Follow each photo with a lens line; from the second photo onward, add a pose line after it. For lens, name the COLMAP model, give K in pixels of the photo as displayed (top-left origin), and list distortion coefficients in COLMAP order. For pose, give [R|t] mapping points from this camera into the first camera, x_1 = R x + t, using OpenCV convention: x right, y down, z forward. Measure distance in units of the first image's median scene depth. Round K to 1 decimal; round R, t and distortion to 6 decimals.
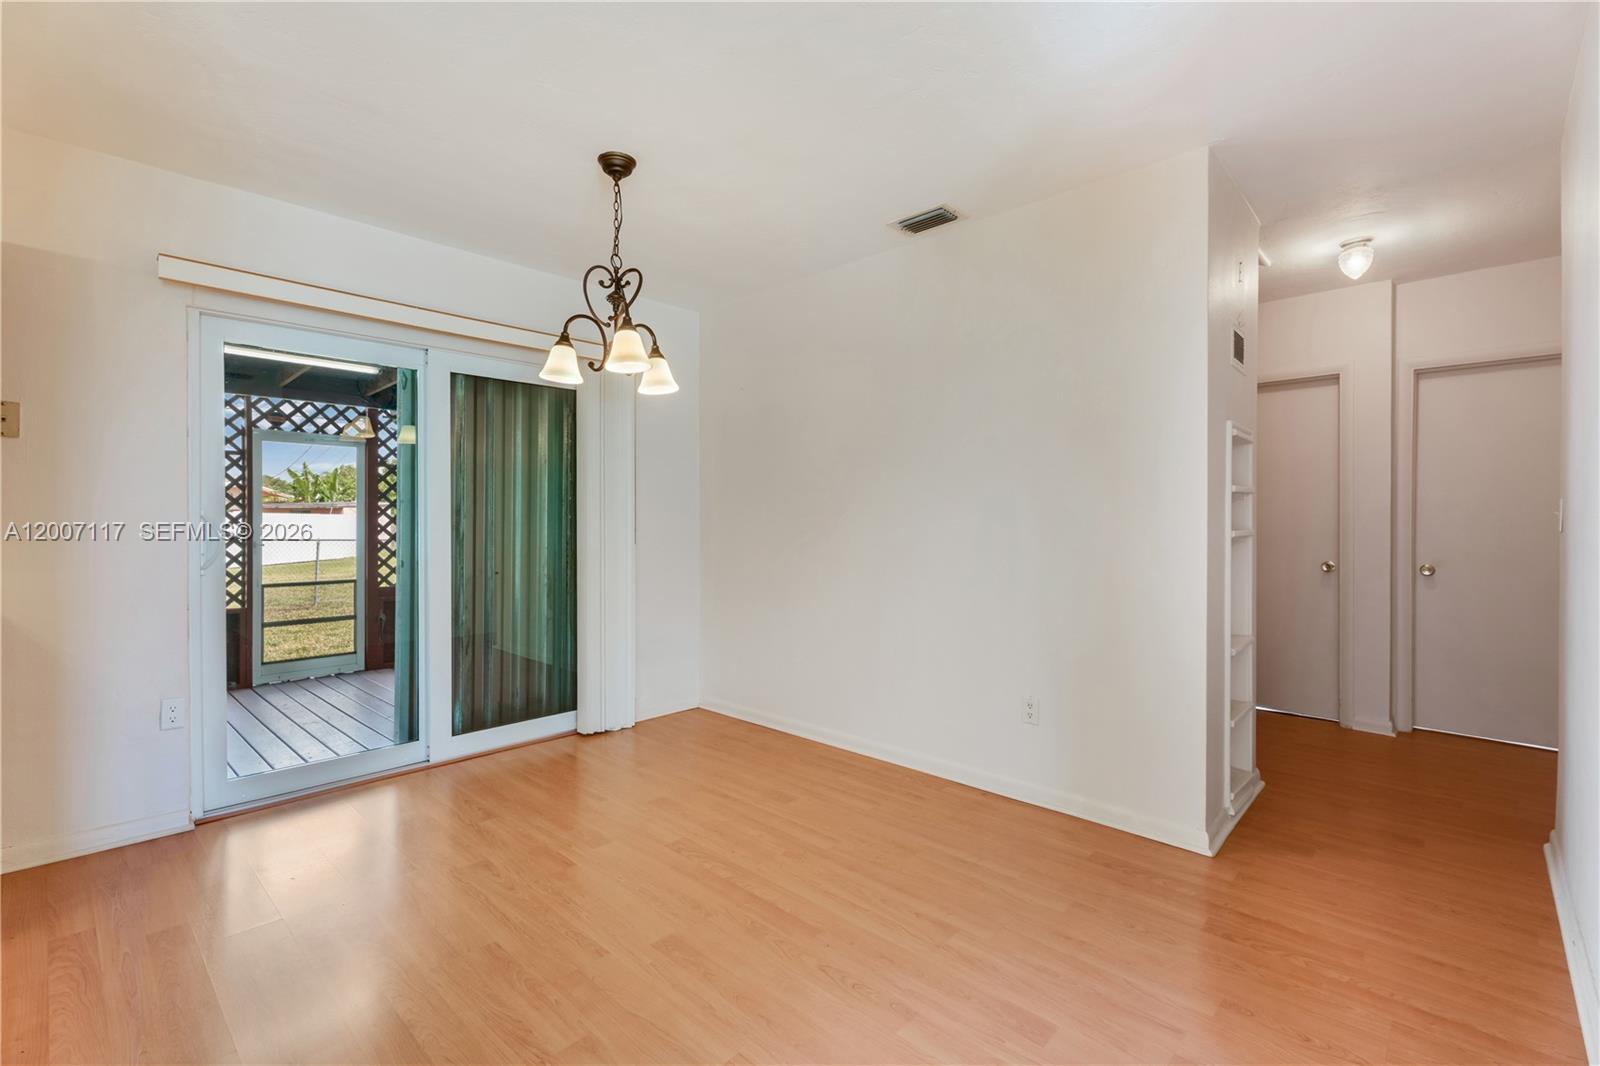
lens RADIAL K [[713.9, 0, 794.6], [0, 713.9, 518.9], [0, 0, 1]] dist [-0.000074, 0.000035]
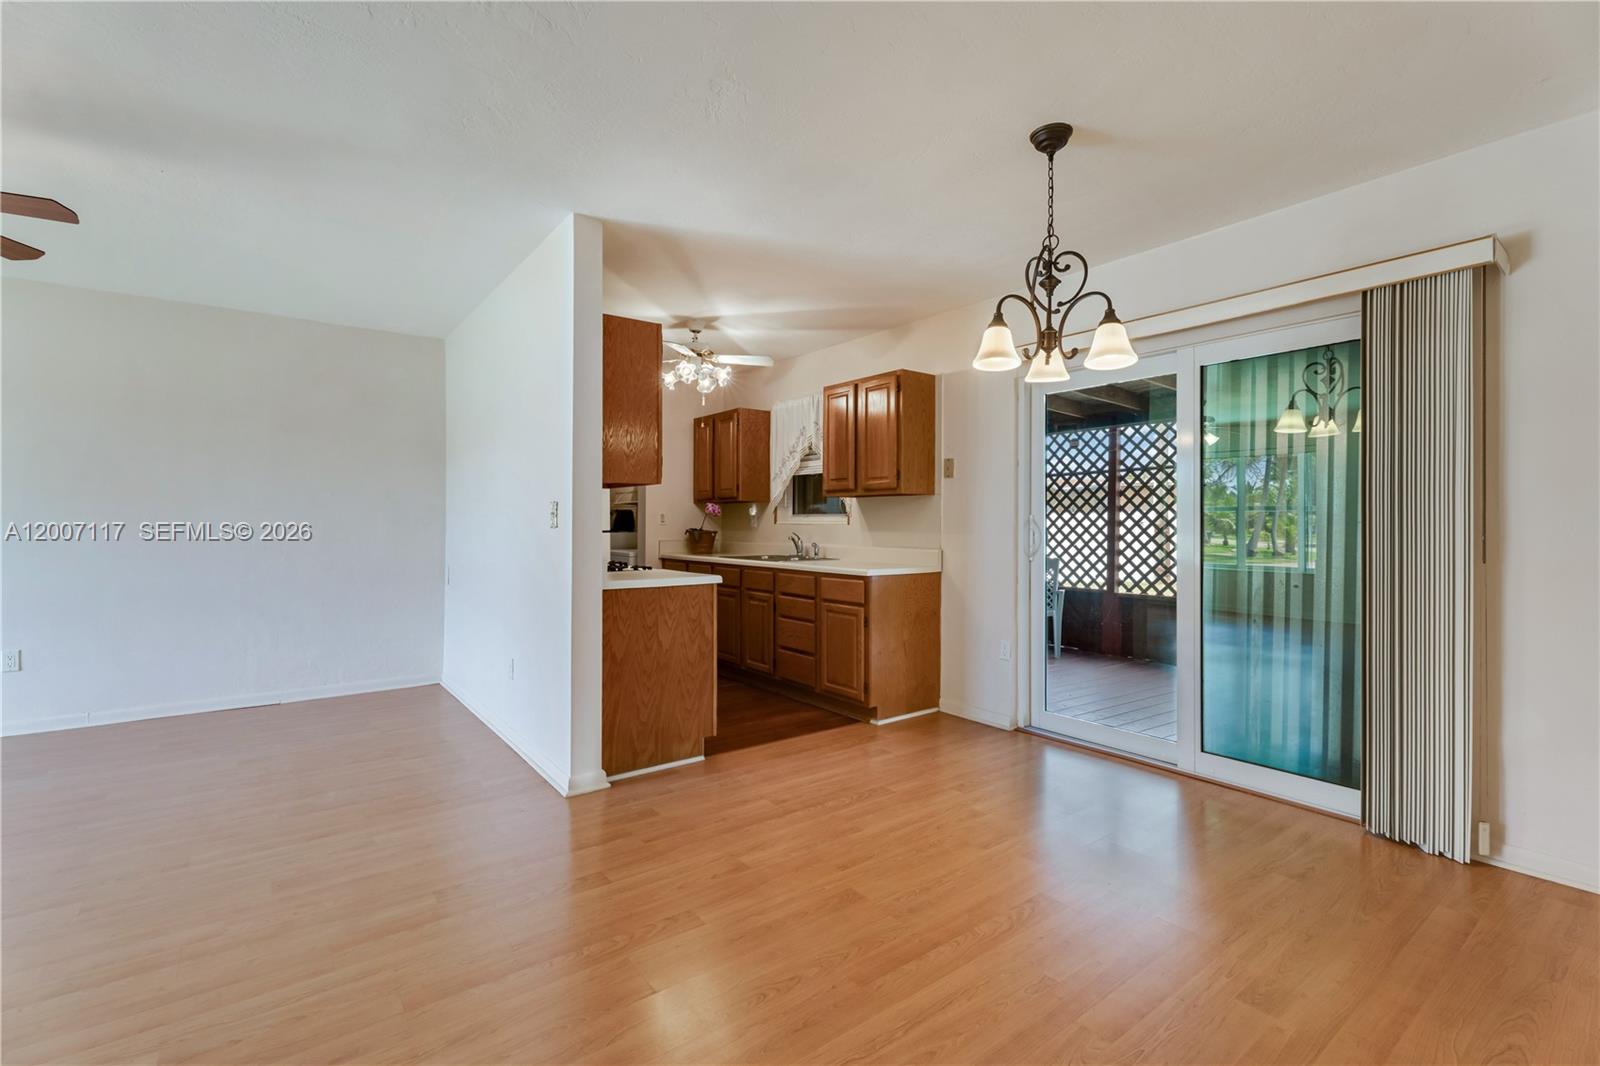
lens RADIAL K [[713.9, 0, 794.6], [0, 713.9, 518.9], [0, 0, 1]] dist [-0.000074, 0.000035]
pose [[-0.170066, -0.006661, -0.985410, 0.681107], [-0.001011, 0.999978, -0.006585, 0.003115], [0.985432, -0.000123, -0.170069, 0.785505]]
